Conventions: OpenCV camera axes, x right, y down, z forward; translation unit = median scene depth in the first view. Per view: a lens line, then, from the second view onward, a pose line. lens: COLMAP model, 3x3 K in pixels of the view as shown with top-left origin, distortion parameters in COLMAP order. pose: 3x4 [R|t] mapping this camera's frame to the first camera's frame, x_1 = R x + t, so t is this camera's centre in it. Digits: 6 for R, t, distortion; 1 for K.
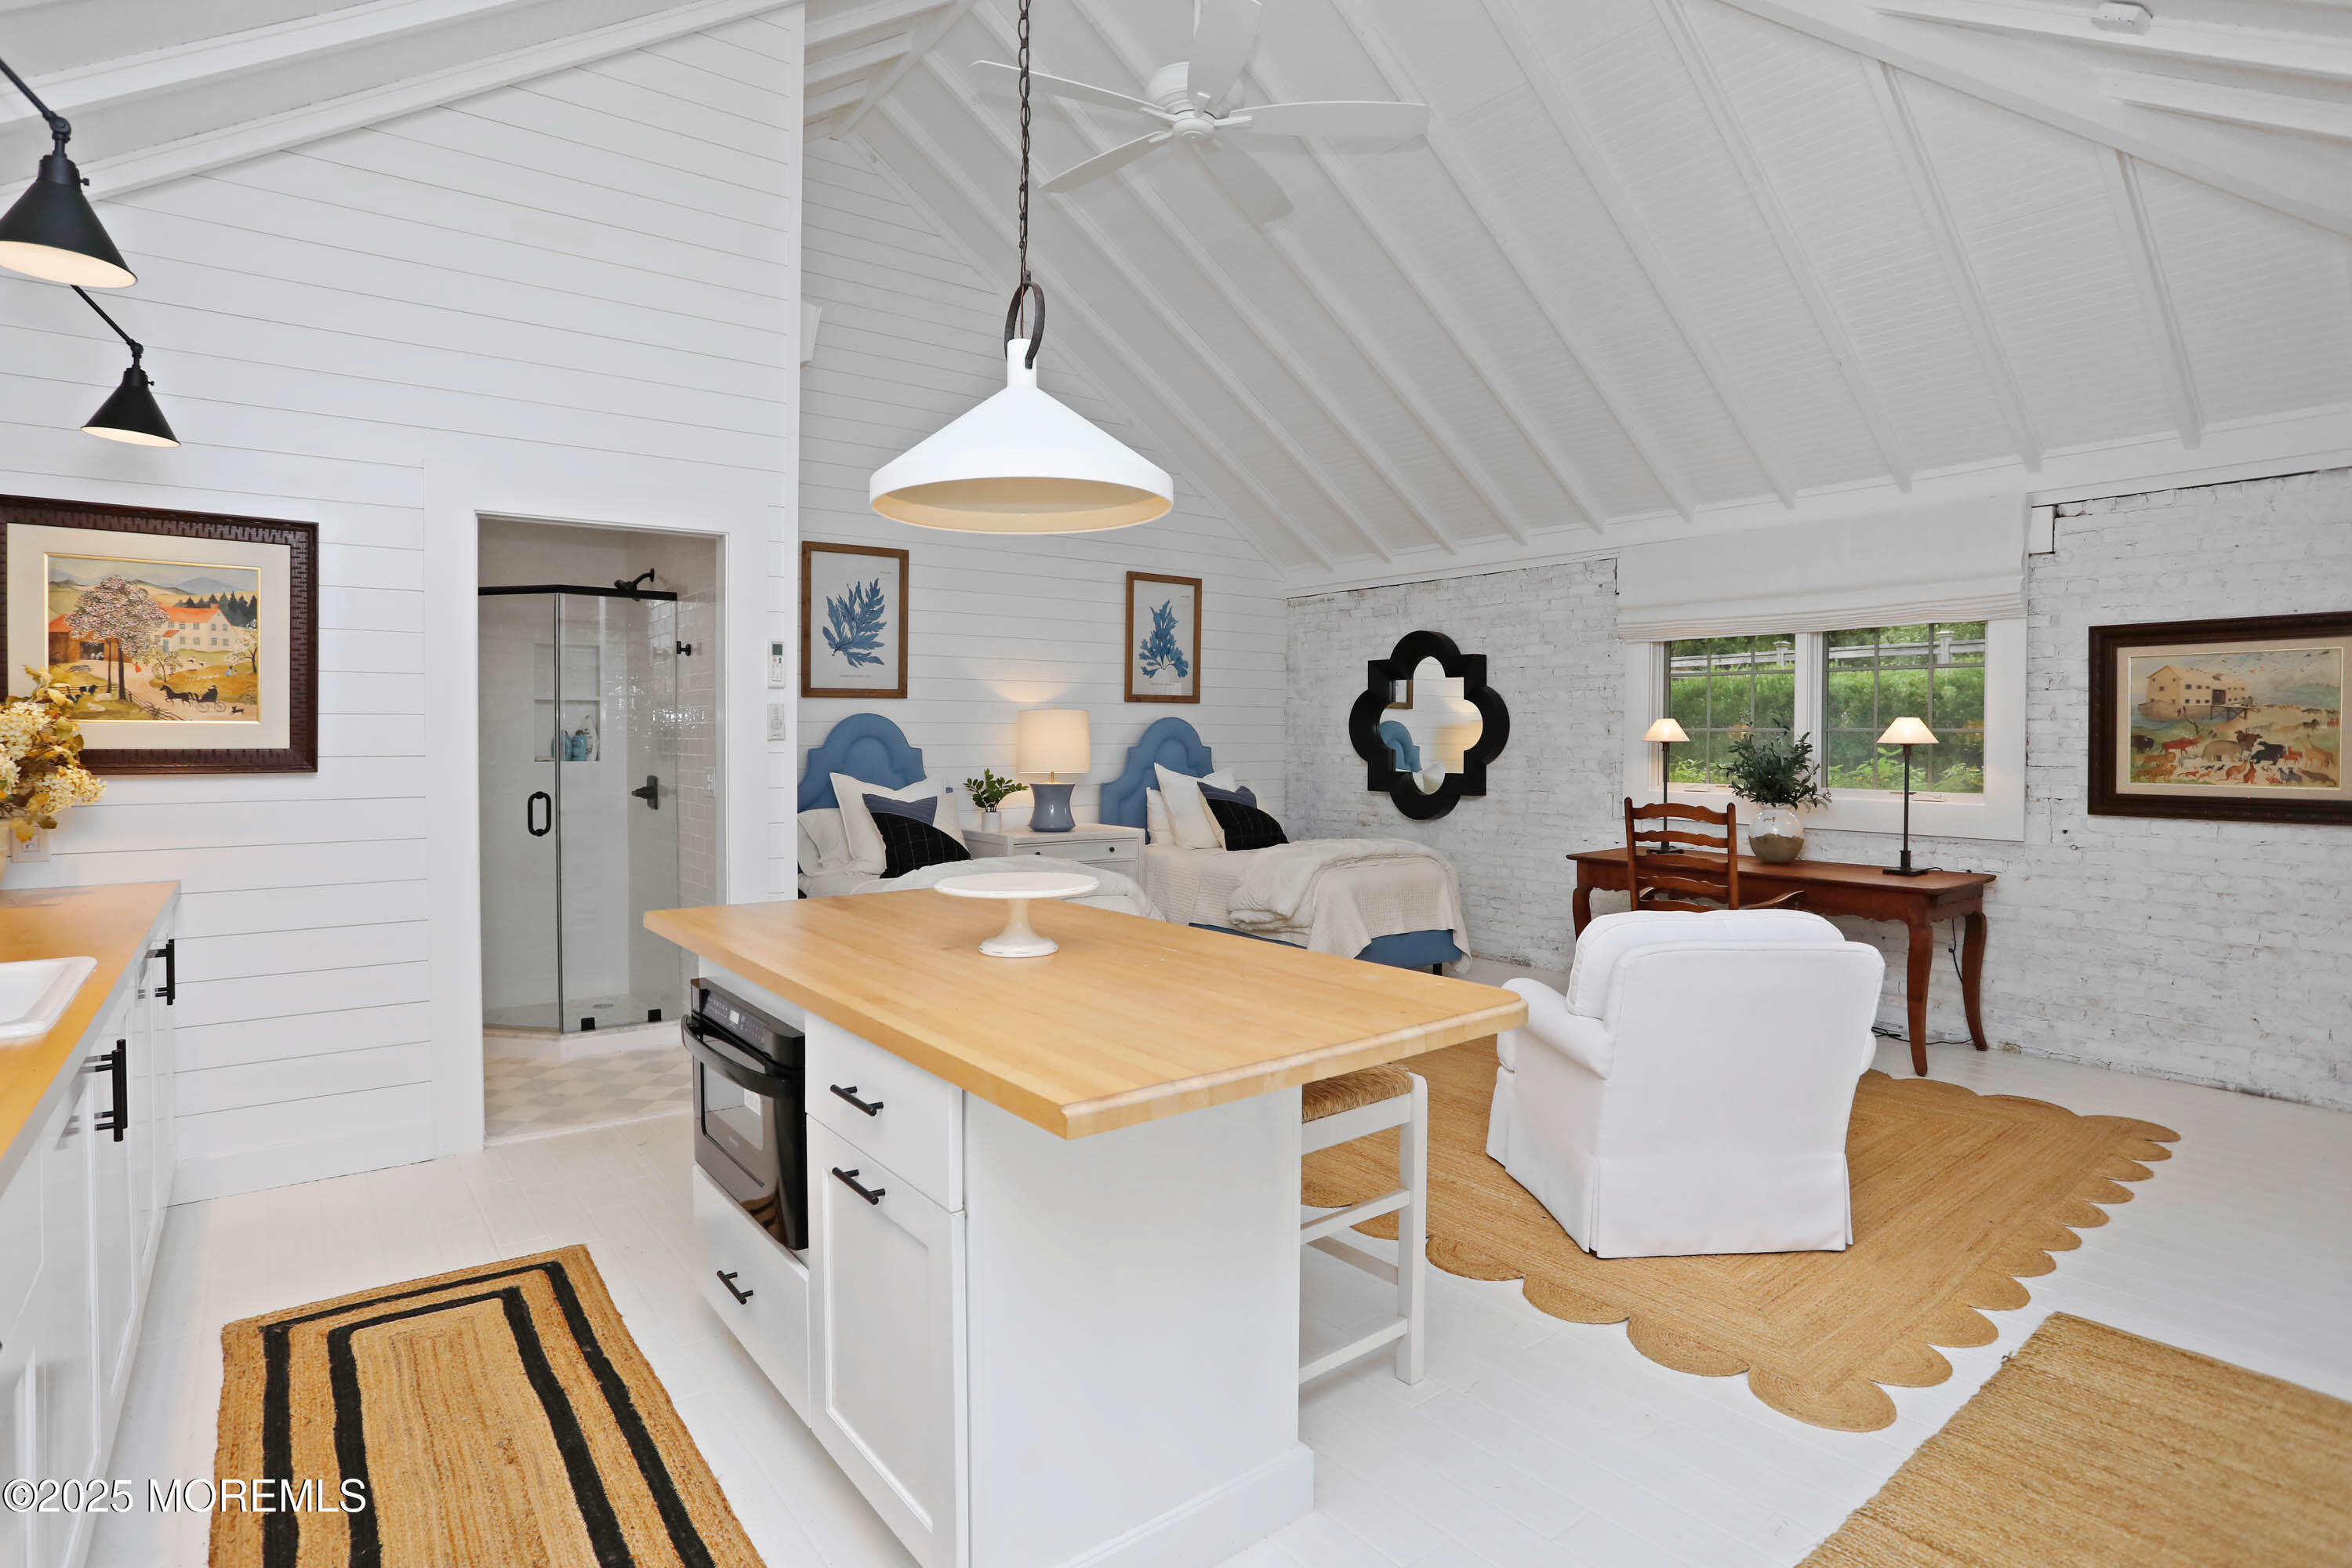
lens RADIAL K [[1170.0, 0, 1162.3], [0, 1170.0, 738.9], [0, 0, 1]] dist [-0.038407, 0.000746]
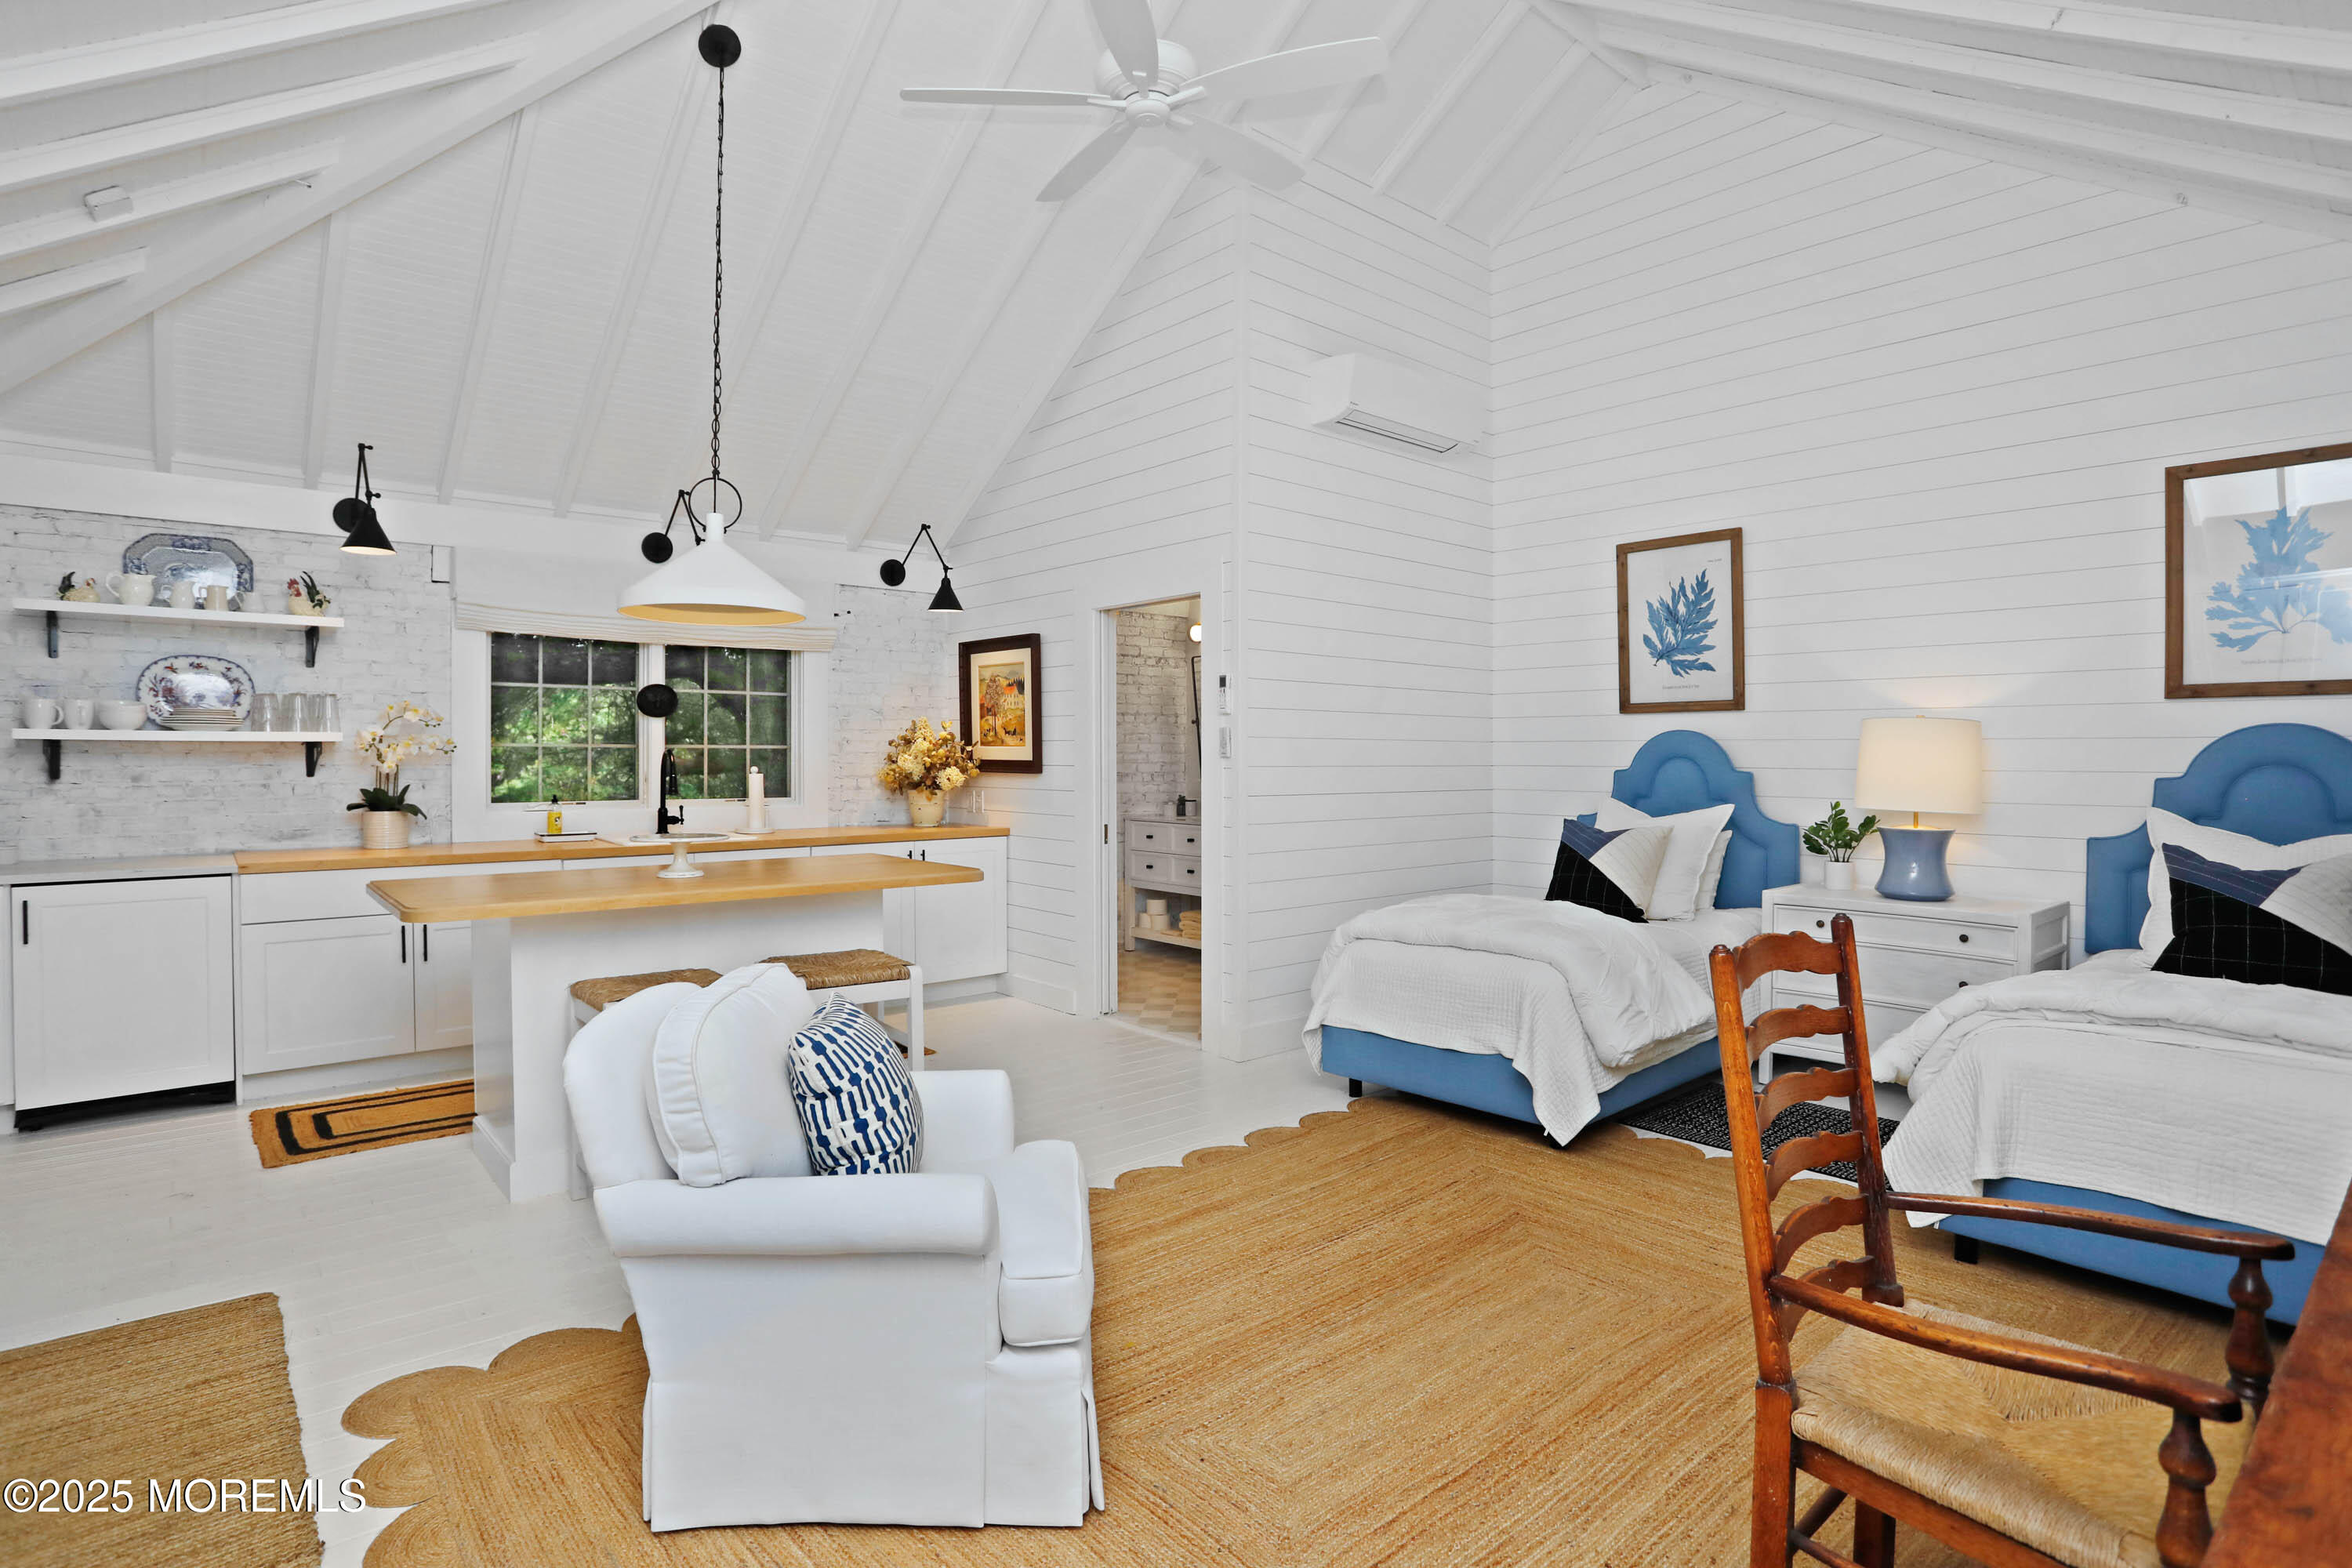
lens RADIAL K [[1170.0, 0, 1168.6], [0, 1170.0, 780.7], [0, 0, 1]] dist [-0.038407, 0.000746]
pose [[0.063012, 0.020127, -0.997810, 0.577160], [-0.008257, 0.999773, 0.019645, 0.001661], [0.997979, 0.007001, 0.063164, 0.571179]]
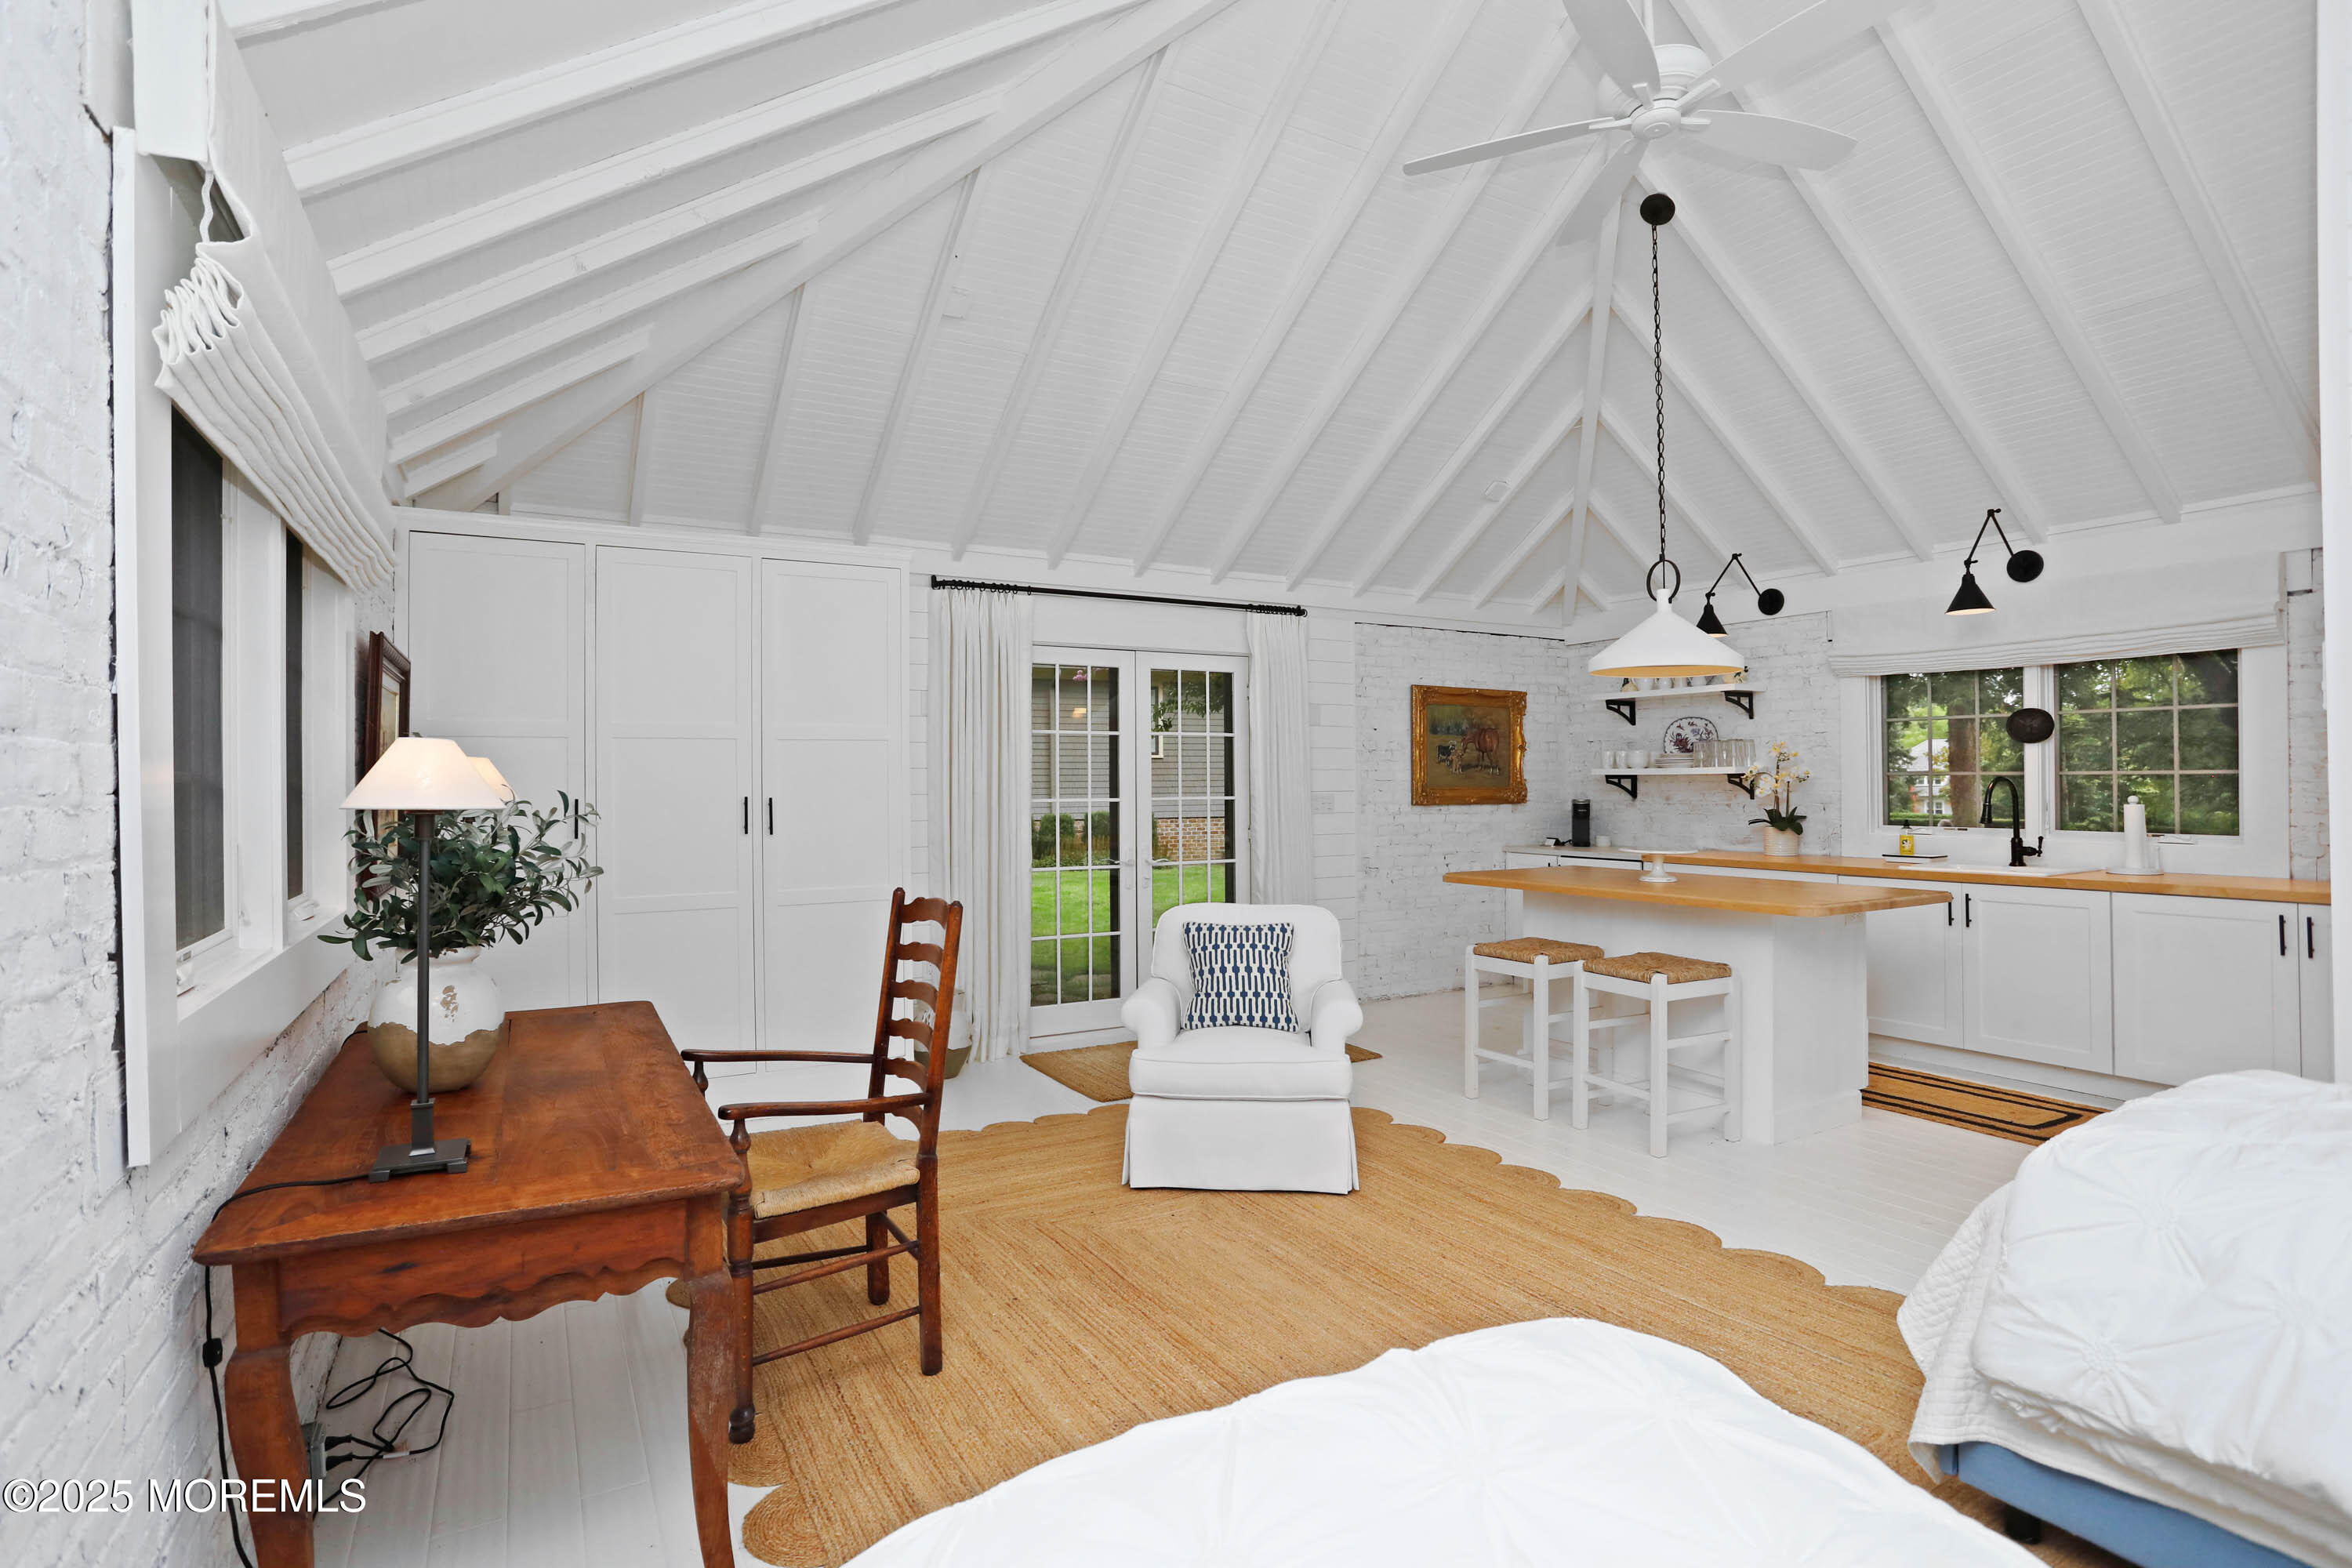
lens RADIAL K [[1144.6, 0, 1166.4], [0, 1144.6, 781.7], [0, 0, 1]] dist [-0.003347, 0.000936]
pose [[-0.993125, -0.000456, 0.117058, 0.064373], [-0.000089, 0.999995, 0.003144, -0.001283], [-0.117058, 0.003112, -0.993120, 1.320205]]
